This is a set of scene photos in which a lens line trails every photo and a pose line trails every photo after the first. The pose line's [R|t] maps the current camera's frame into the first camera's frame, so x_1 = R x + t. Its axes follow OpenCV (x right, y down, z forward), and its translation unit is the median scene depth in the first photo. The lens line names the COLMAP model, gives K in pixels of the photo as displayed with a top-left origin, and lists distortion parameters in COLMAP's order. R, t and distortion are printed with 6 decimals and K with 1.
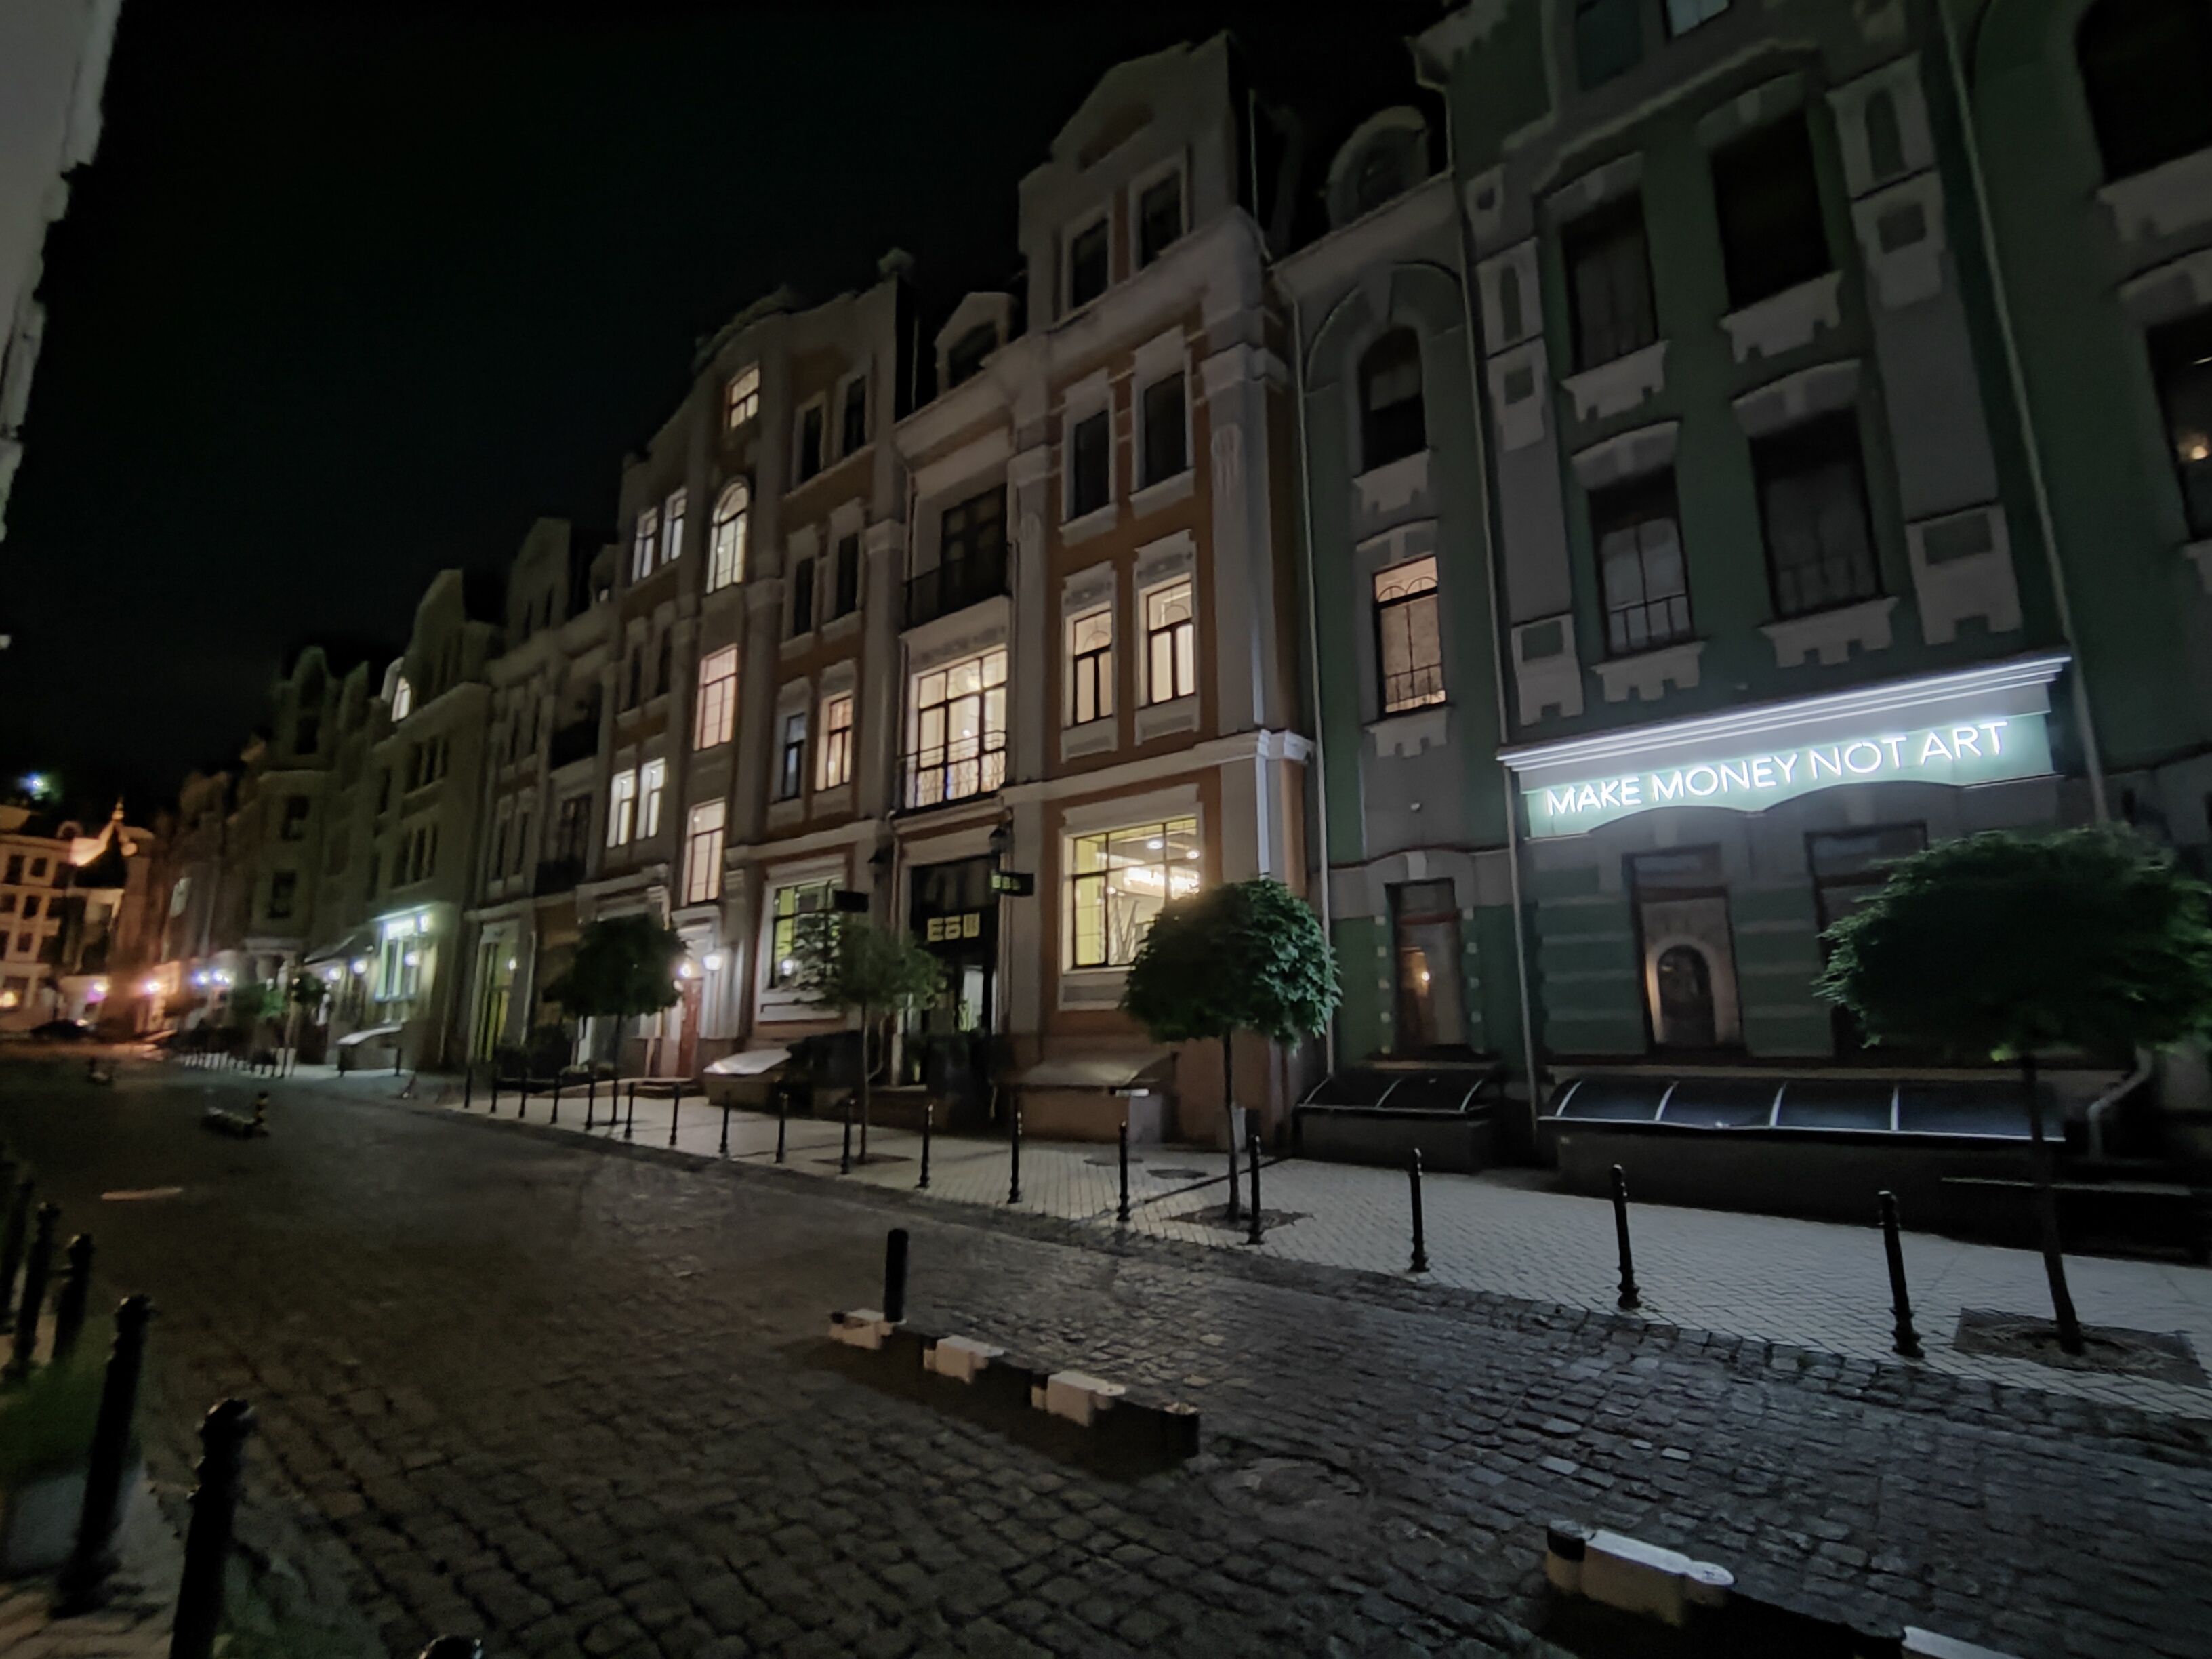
lens RADIAL K [[1026.5, 0, 1124.5], [0, 1026.5, 829.0], [0, 0, 1]] dist [-0.001766, 0.000636]
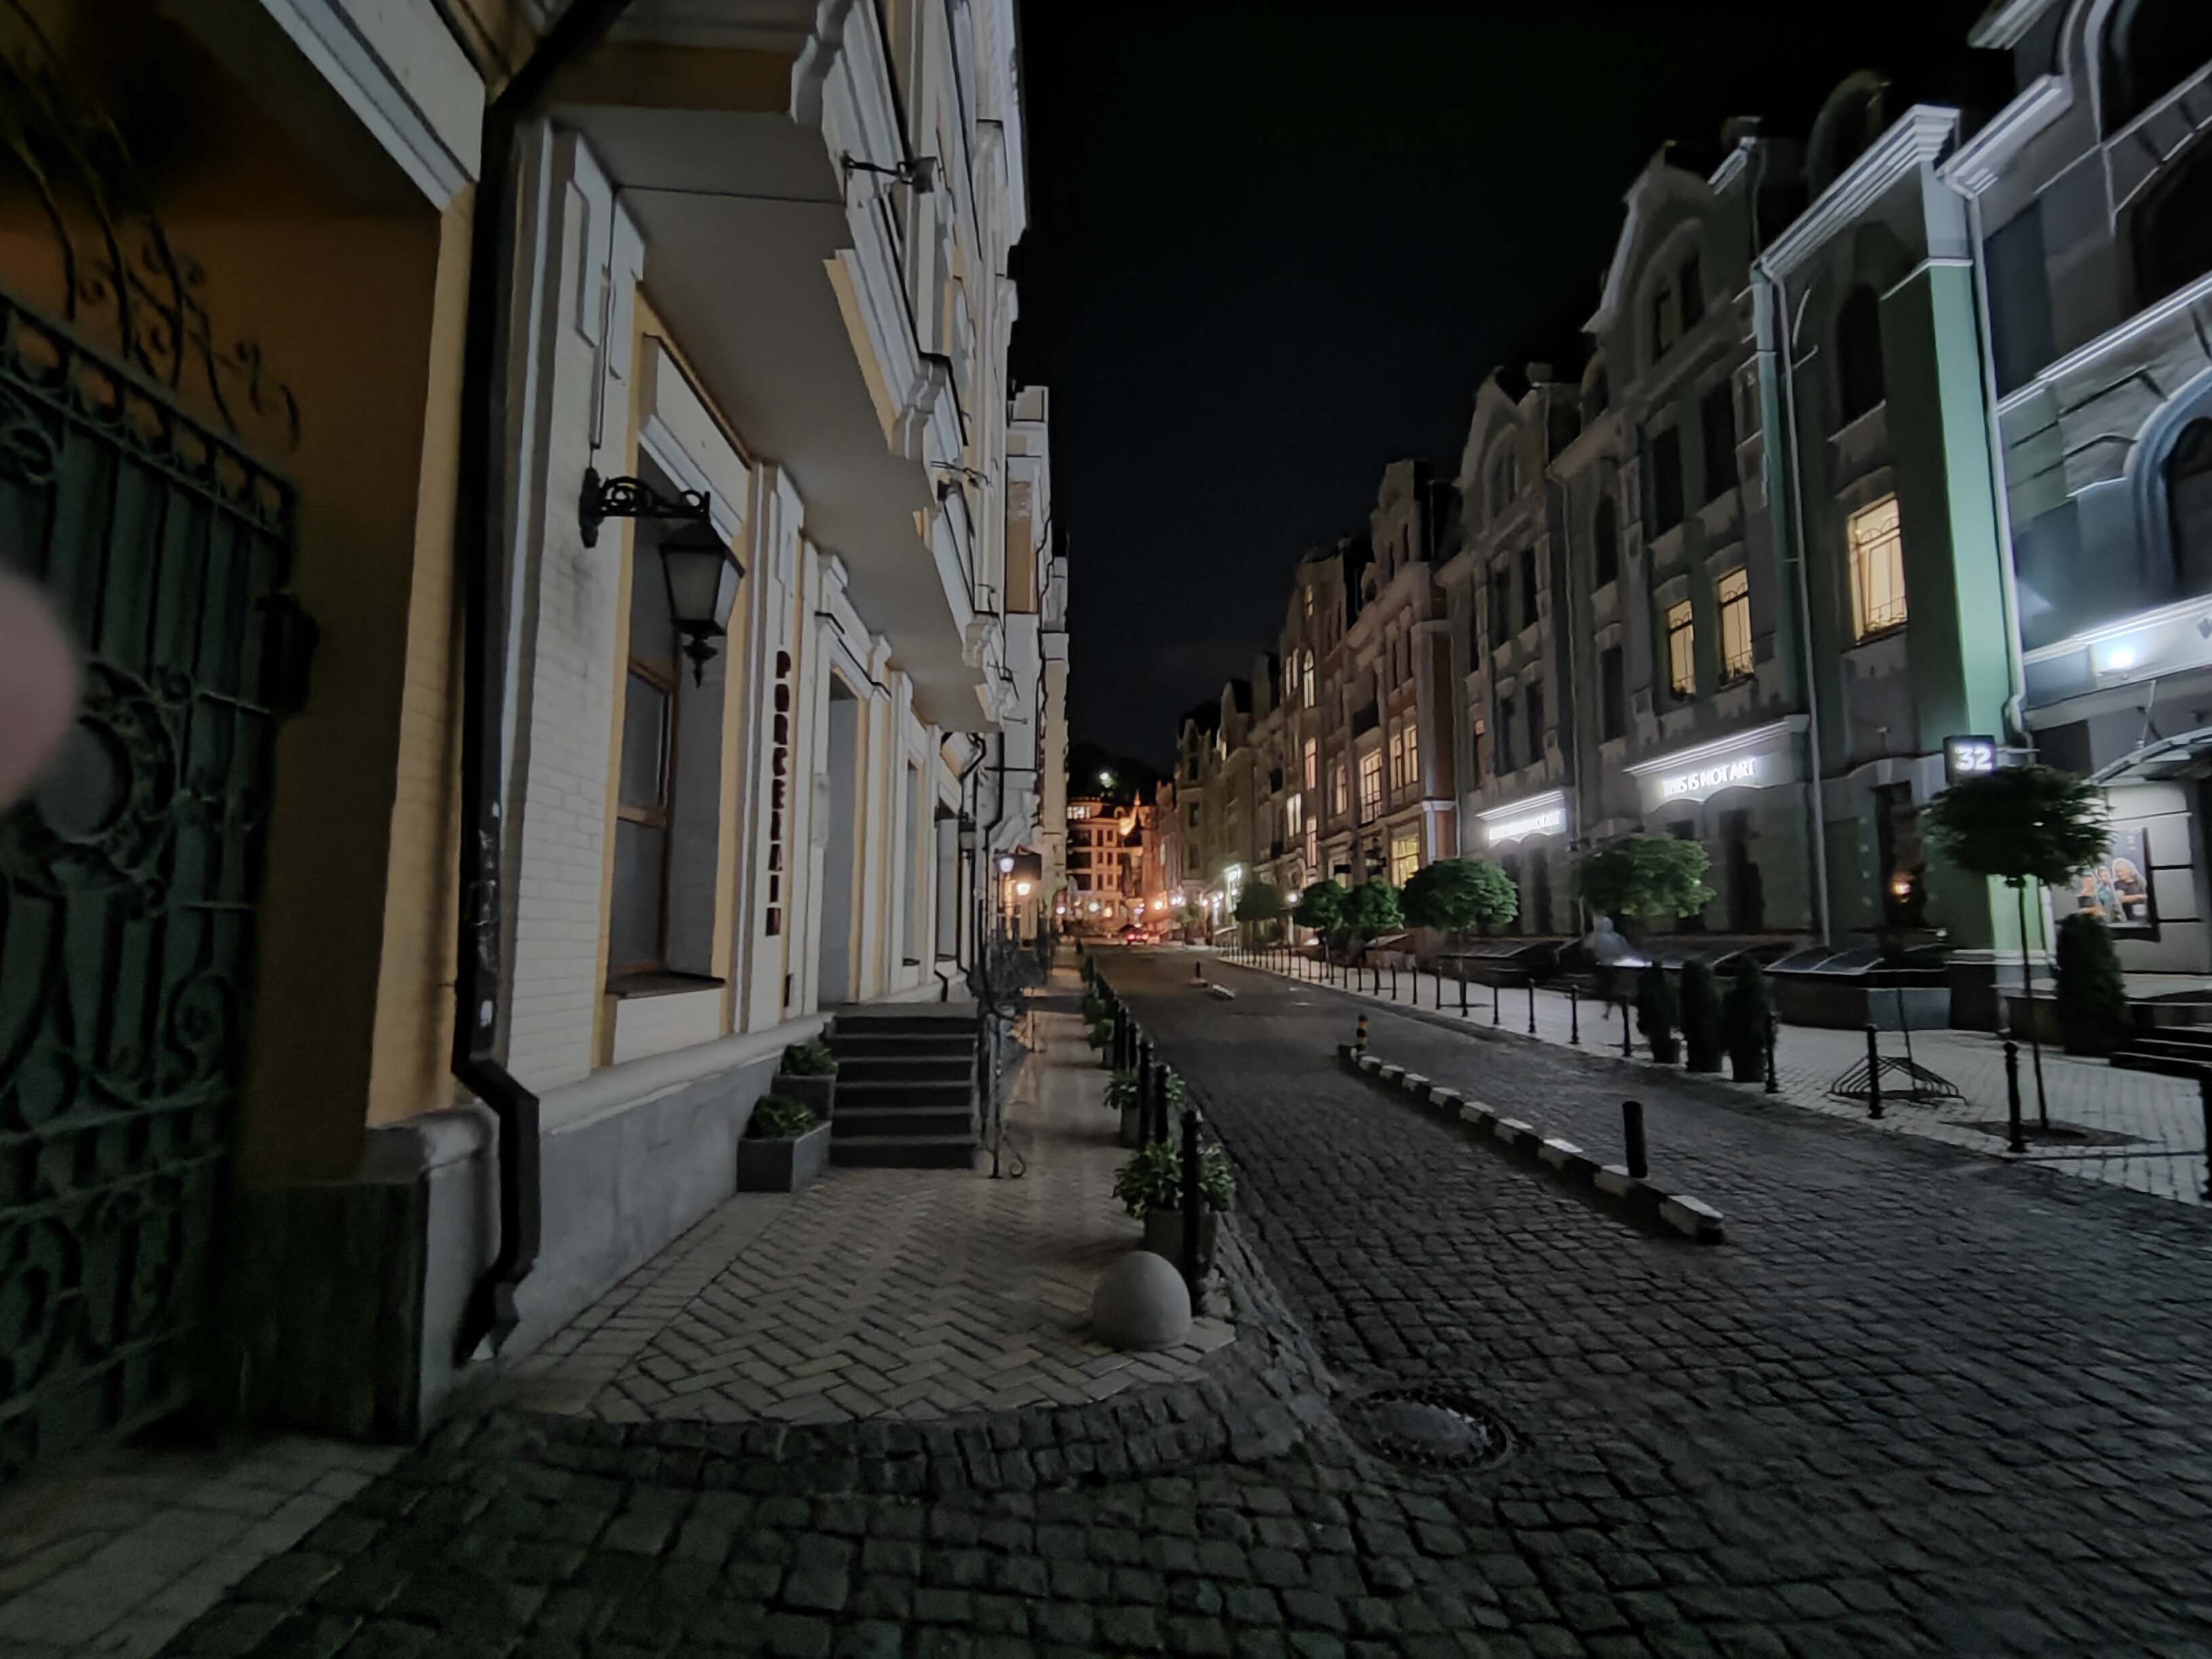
lens RADIAL K [[1026.5, 0, 1100.0], [0, 1026.5, 835.5], [0, 0, 1]] dist [-0.001766, 0.000636]
pose [[0.670979, -0.065418, -0.738585, 0.619569], [0.137733, 0.989761, 0.037461, -0.094236], [0.728572, -0.126864, 0.673119, -0.520341]]
